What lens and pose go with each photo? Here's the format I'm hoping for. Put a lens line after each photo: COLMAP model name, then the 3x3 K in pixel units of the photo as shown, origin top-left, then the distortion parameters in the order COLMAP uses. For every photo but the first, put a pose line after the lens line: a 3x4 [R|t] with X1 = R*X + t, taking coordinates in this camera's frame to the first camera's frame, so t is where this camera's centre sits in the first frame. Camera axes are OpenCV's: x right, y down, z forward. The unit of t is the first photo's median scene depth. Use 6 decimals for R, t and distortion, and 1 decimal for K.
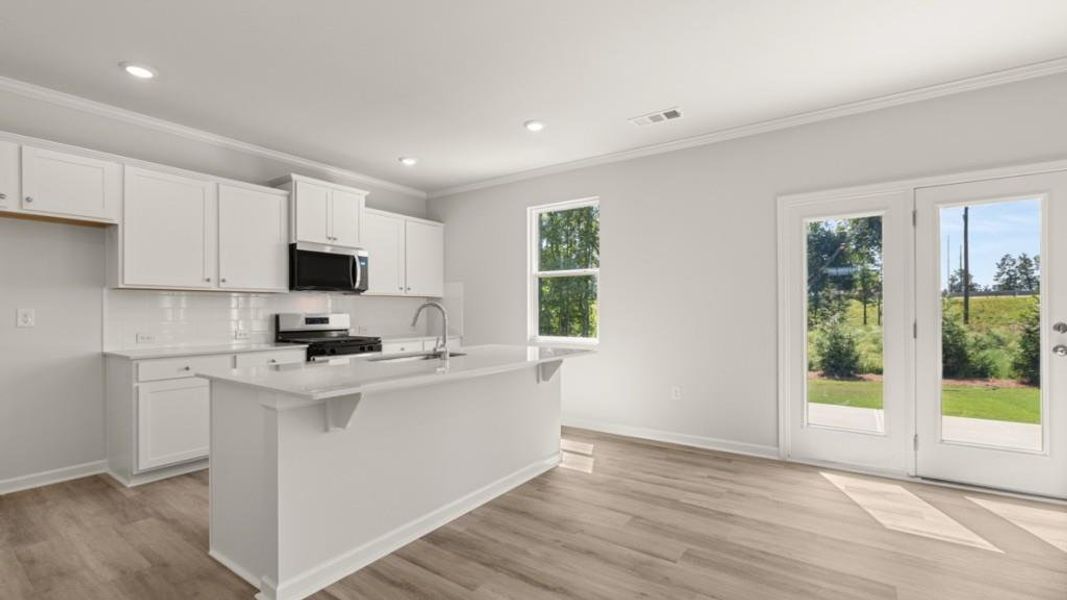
lens RADIAL K [[458.7, 0, 532.3], [0, 458.7, 310.4], [0, 0, 1]] dist [-0.000771, -0.000038]
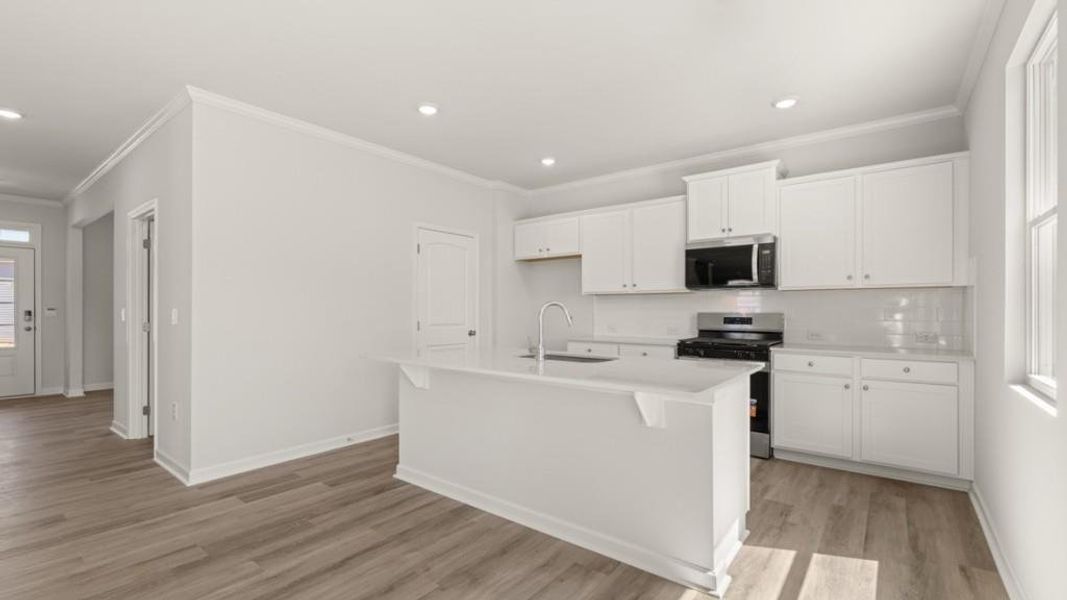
lens RADIAL K [[458.7, 0, 532.3], [0, 458.7, 310.4], [0, 0, 1]] dist [-0.000771, -0.000038]
pose [[-0.054548, 0.005467, -0.998496, 0.501684], [0.000101, 0.999985, 0.005470, -0.003077], [0.998511, 0.000198, -0.054547, 0.676878]]
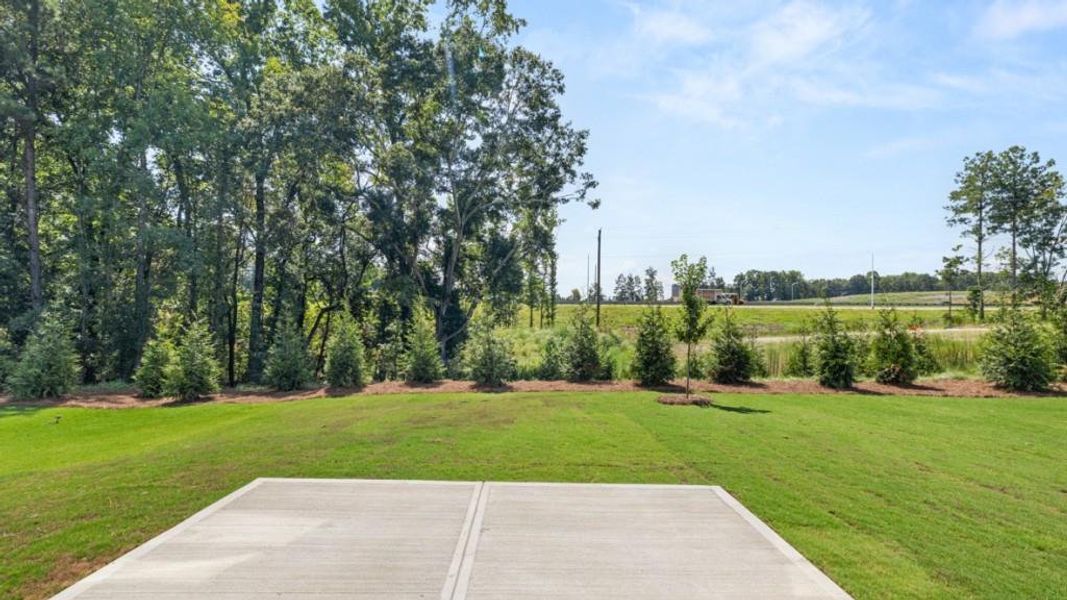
lens RADIAL K [[481.8, 0, 531.0], [0, 481.8, 313.1], [0, 0, 1]] dist [0.002087, 0.000402]
pose [[0.813465, 0.019955, 0.581272, 0.658873], [-0.023317, 0.999727, -0.001690, 0.009633], [-0.581146, -0.012179, 0.813708, 0.703655]]
